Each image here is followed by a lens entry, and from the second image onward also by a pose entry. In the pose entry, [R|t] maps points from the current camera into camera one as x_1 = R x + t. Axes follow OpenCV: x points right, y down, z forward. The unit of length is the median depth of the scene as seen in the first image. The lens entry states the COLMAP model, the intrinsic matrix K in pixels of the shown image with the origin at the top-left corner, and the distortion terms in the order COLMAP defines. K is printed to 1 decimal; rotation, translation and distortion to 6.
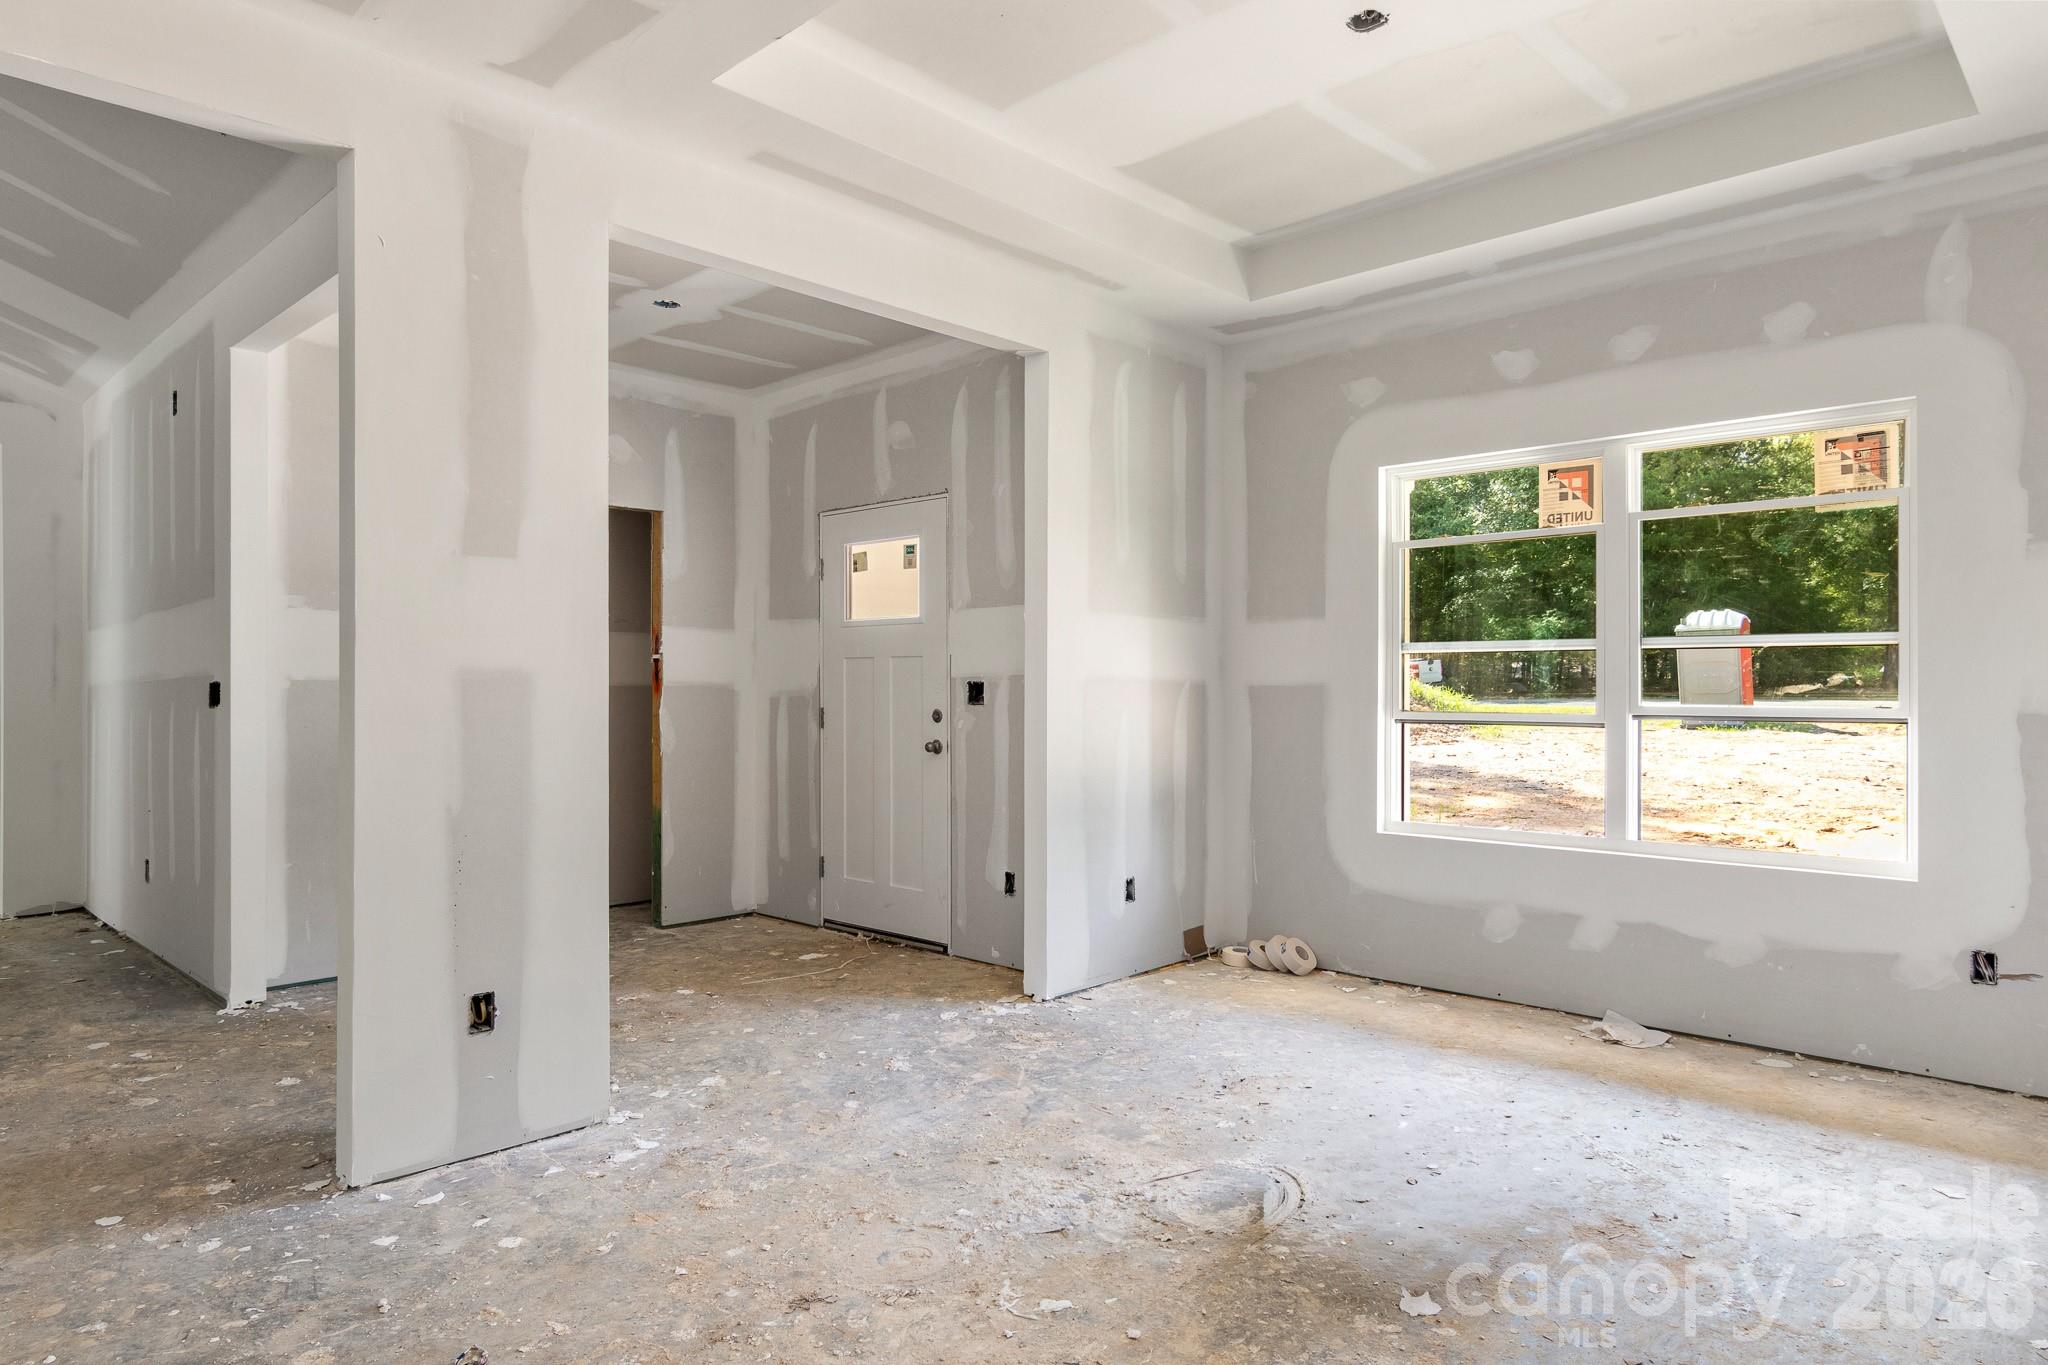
lens RADIAL K [[1220.8, 0, 1024.0], [0, 1220.8, 682.5], [0, 0, 1]] dist [0.000223, 0.000803]
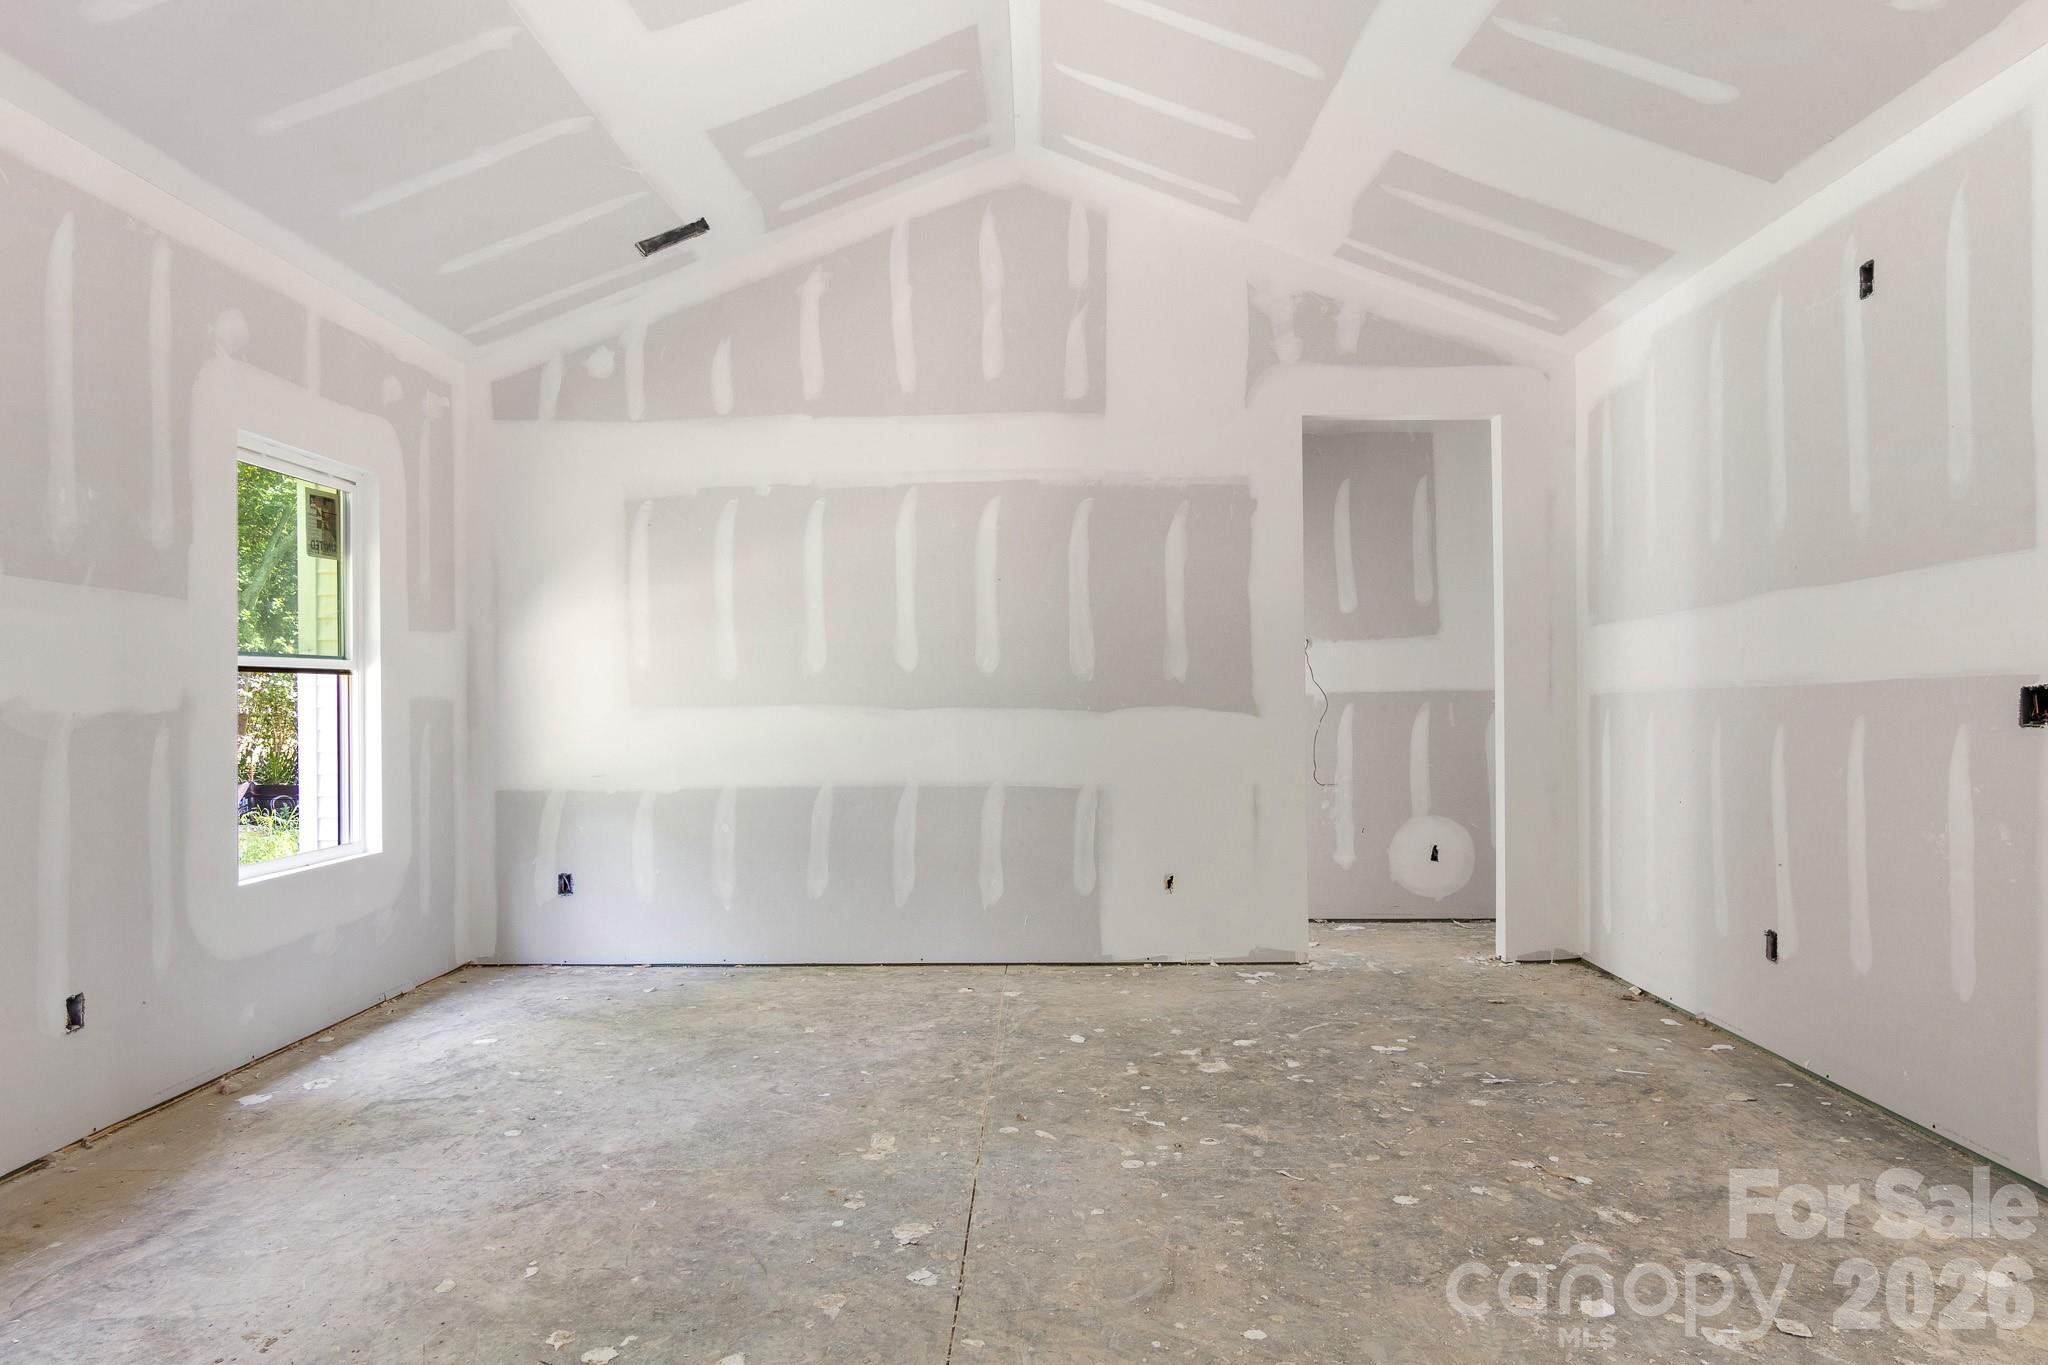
lens RADIAL K [[1282.0, 0, 1031.1], [0, 1282.0, 694.1], [0, 0, 1]] dist [-0.002215, 0.001001]
pose [[0.681128, -0.003978, -0.732153, -0.492793], [0.006831, 0.999976, 0.000922, 0.000225], [0.732132, -0.005630, 0.681139, 0.167221]]
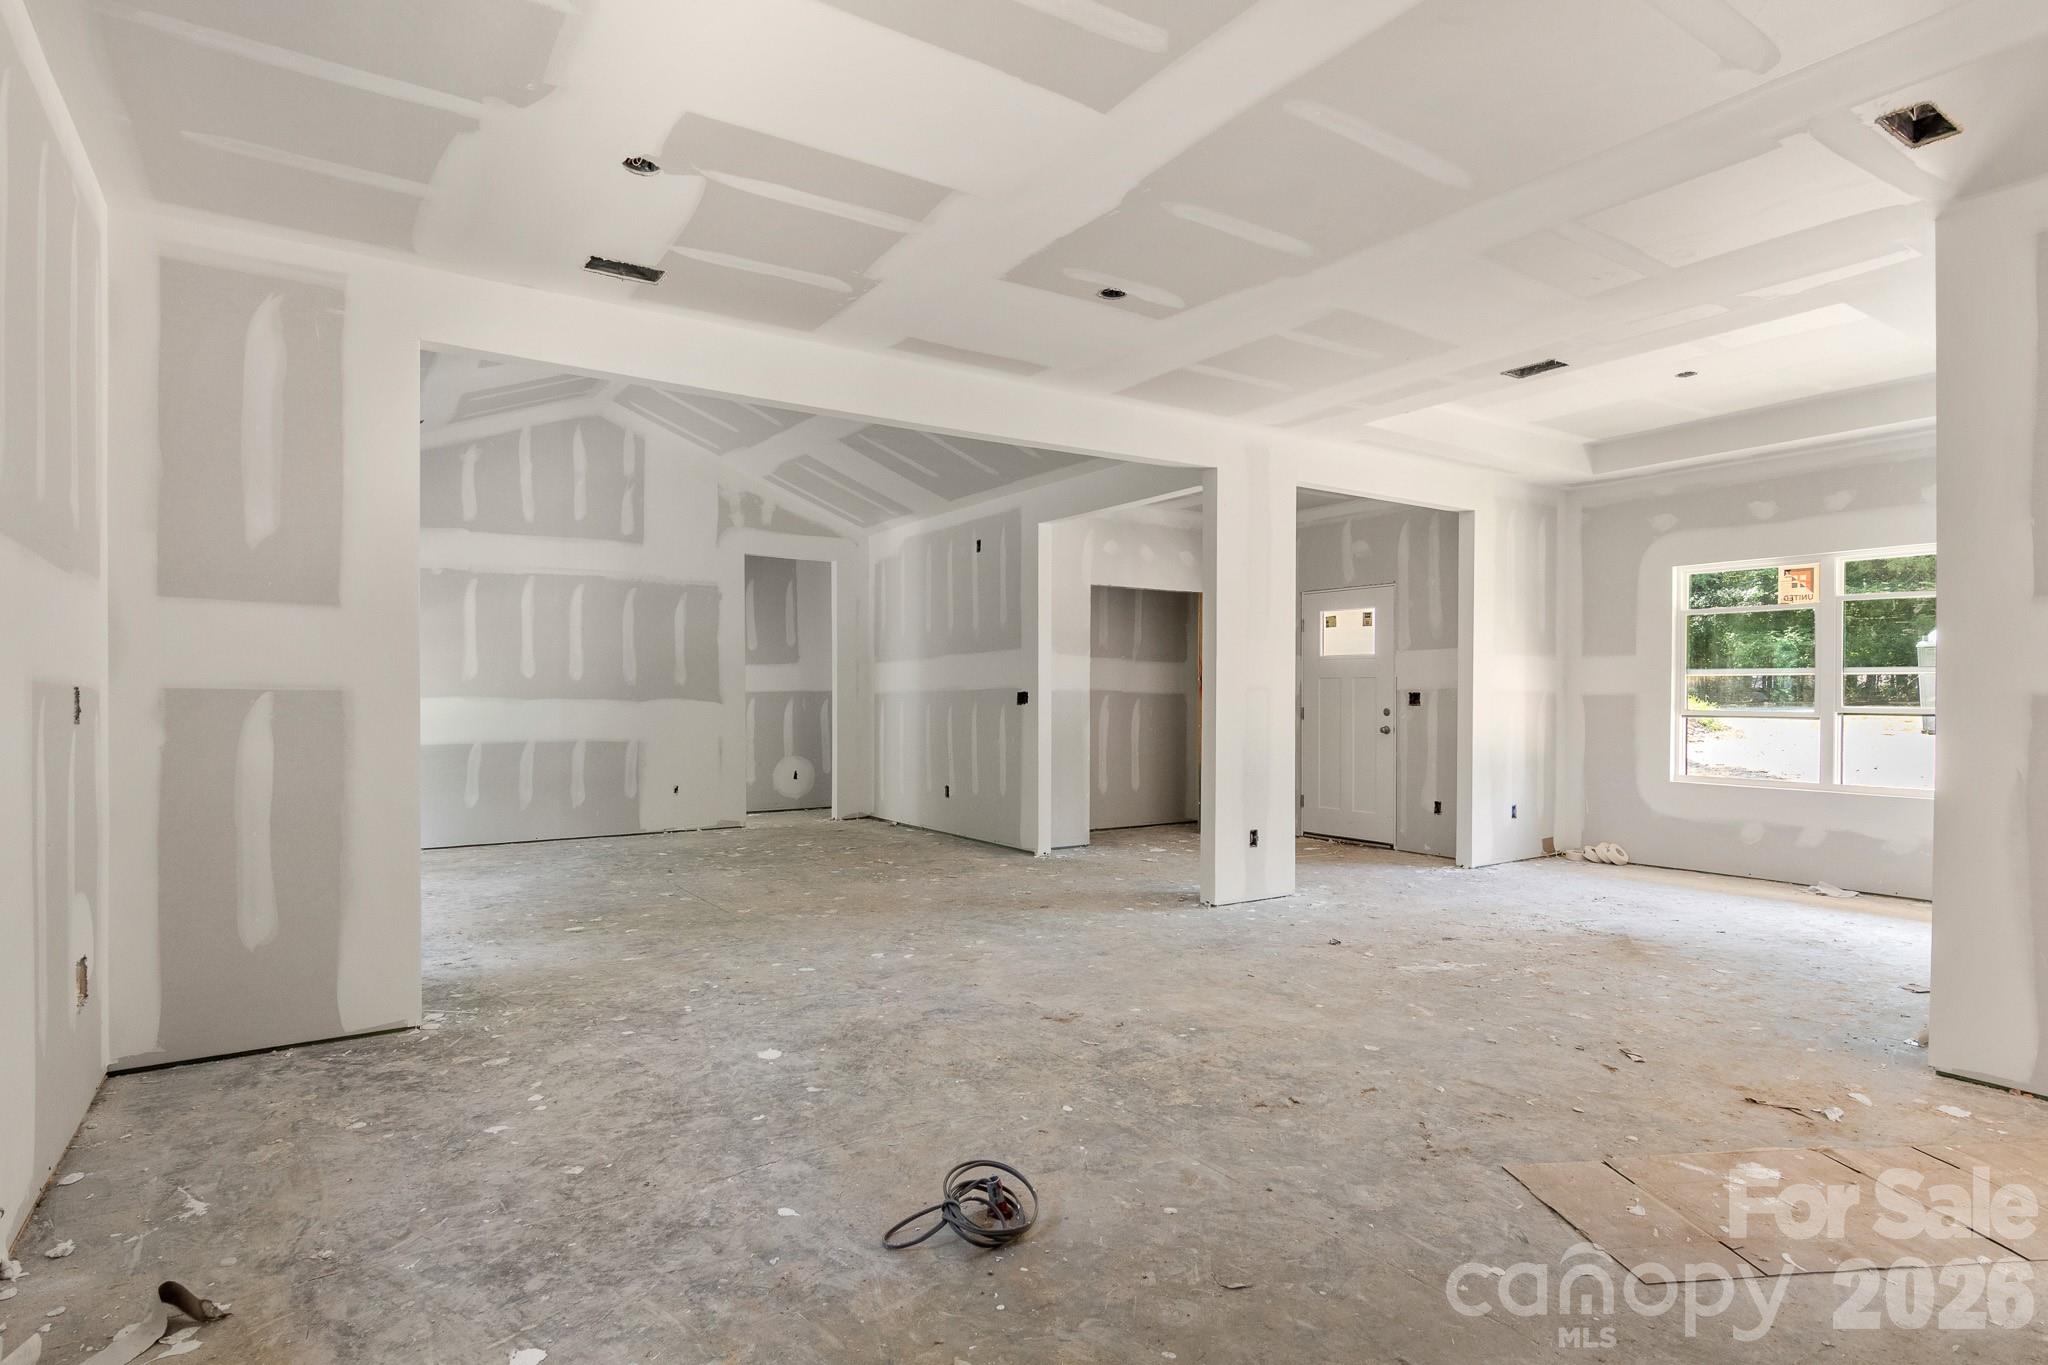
lens RADIAL K [[1059.8, 0, 1038.6], [0, 1059.8, 700.6], [0, 0, 1]] dist [-0.002863, 0.000084]
pose [[0.978216, 0.004057, -0.207552, -0.259641], [-0.002293, 0.999959, 0.008735, -0.000828], [0.207579, -0.008069, 0.978185, -0.610137]]
